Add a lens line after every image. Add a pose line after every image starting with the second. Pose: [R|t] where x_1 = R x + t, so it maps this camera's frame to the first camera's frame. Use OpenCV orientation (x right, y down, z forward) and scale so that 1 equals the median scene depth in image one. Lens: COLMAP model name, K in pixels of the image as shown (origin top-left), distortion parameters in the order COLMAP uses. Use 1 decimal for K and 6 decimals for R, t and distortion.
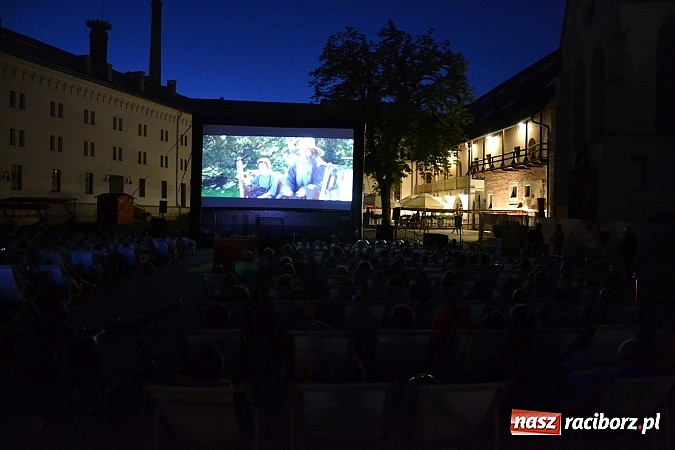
lens RADIAL K [[538.9, 0, 338.7], [0, 538.9, 227.3], [0, 0, 1]] dist [-0.147779, 0.118688]
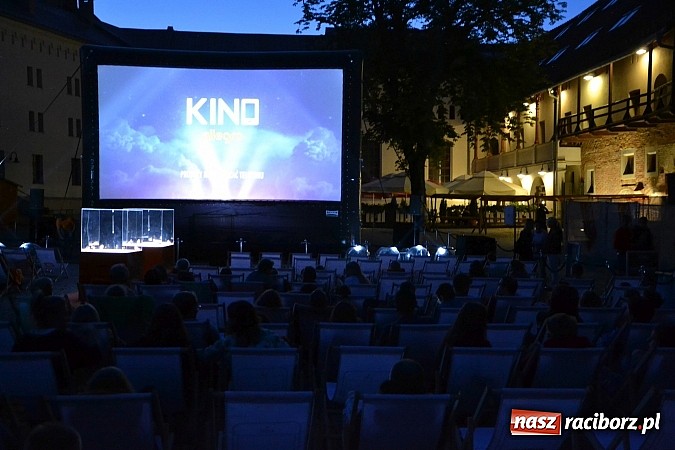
lens RADIAL K [[812.2, 0, 336.0], [0, 812.2, 227.0], [0, 0, 1]] dist [0.105783, 0.000000]
pose [[0.998814, -0.014807, -0.046389, 0.035920], [0.014780, 0.999890, -0.000916, 0.000992], [0.046397, 0.000229, 0.998923, 0.033792]]
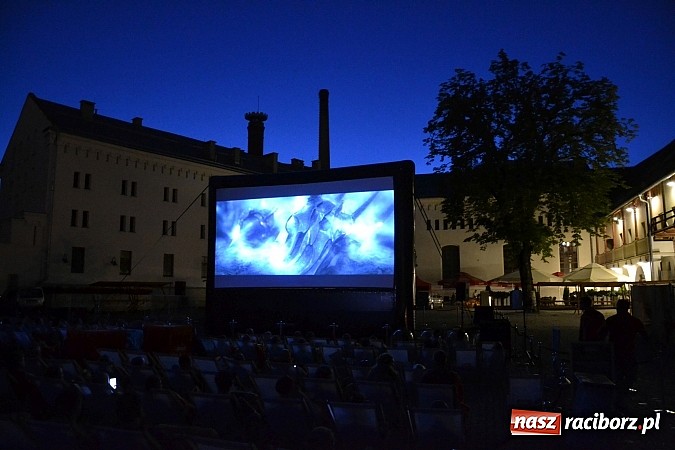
lens RADIAL K [[538.9, 0, 337.6], [0, 538.9, 230.0], [0, 0, 1]] dist [-0.147779, 0.118688]
pose [[0.920781, -0.068222, -0.384068, 0.139891], [0.009966, 0.988380, -0.151673, 0.001272], [0.389953, 0.135830, 0.910762, 0.179608]]
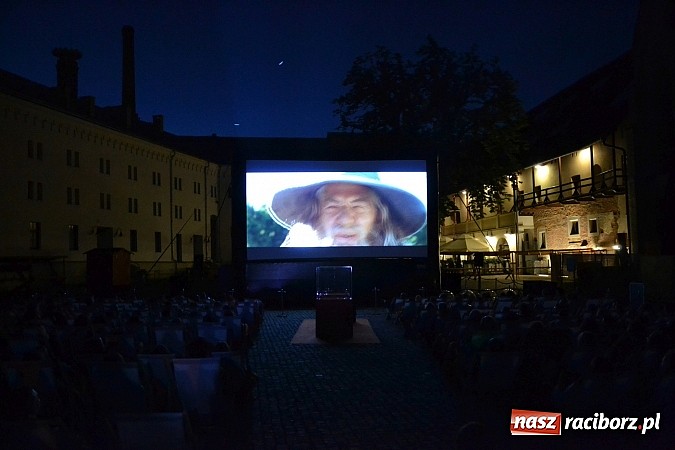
lens RADIAL K [[608.9, 0, 339.0], [0, 608.9, 227.8], [0, 0, 1]] dist [-0.073832, 0.086989]
pose [[0.998810, -0.040269, 0.027520, -0.082081], [0.042429, 0.995642, -0.083042, -0.001667], [-0.024056, 0.084111, 0.996166, 0.035073]]
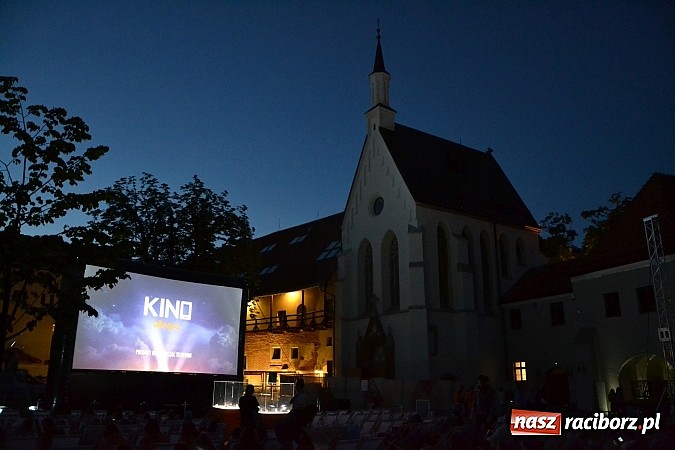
lens RADIAL K [[538.9, 0, 336.2], [0, 538.9, 226.5], [0, 0, 1]] dist [-0.147779, 0.118688]
pose [[0.784518, 0.159659, 0.599200, -0.256640], [0.020725, 0.958995, -0.282663, -0.007483], [-0.619759, 0.234173, 0.749040, 0.086038]]
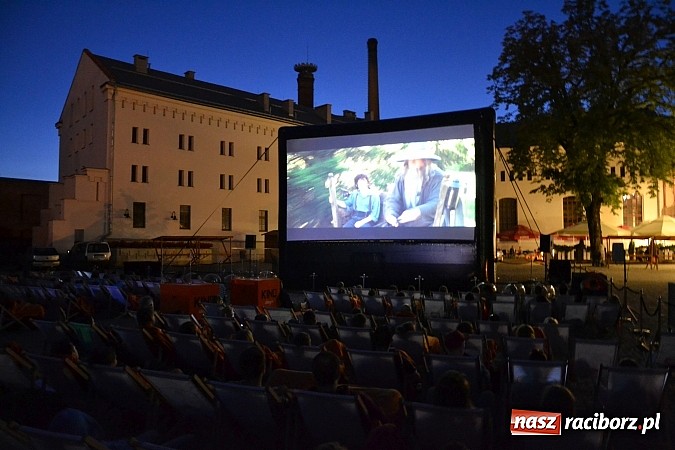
lens RADIAL K [[538.9, 0, 338.3], [0, 538.9, 231.7], [0, 0, 1]] dist [-0.147779, 0.118688]
pose [[0.887029, -0.035983, -0.460309, 0.109909], [0.007513, 0.997951, -0.063534, 0.001313], [0.461653, 0.052898, 0.885482, 0.180321]]
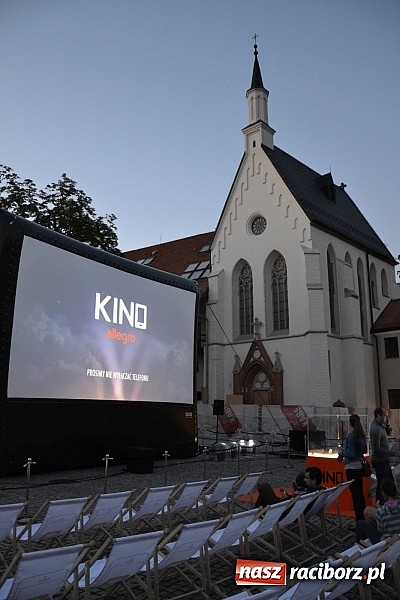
lens RADIAL K [[479.0, 0, 199.5], [0, 479.0, 299.1], [0, 0, 1]] dist [-0.147779, 0.118688]
pose [[0.642717, 0.157125, 0.749818, -0.276069], [0.021745, 0.974606, -0.222868, -0.014400], [-0.765795, 0.159546, 0.622979, 0.341857]]
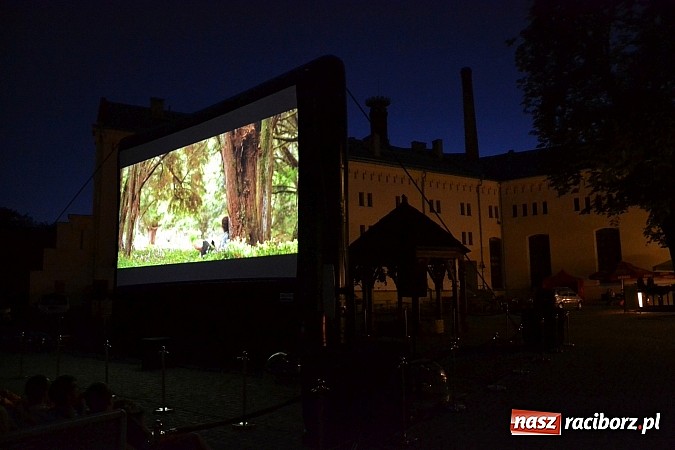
lens RADIAL K [[538.9, 0, 336.7], [0, 538.9, 231.1], [0, 0, 1]] dist [-0.147779, 0.118688]
pose [[0.724013, -0.121708, -0.678964, 0.192217], [0.014306, 0.986748, -0.161626, 0.001259], [0.689638, 0.107306, 0.716160, 0.429535]]
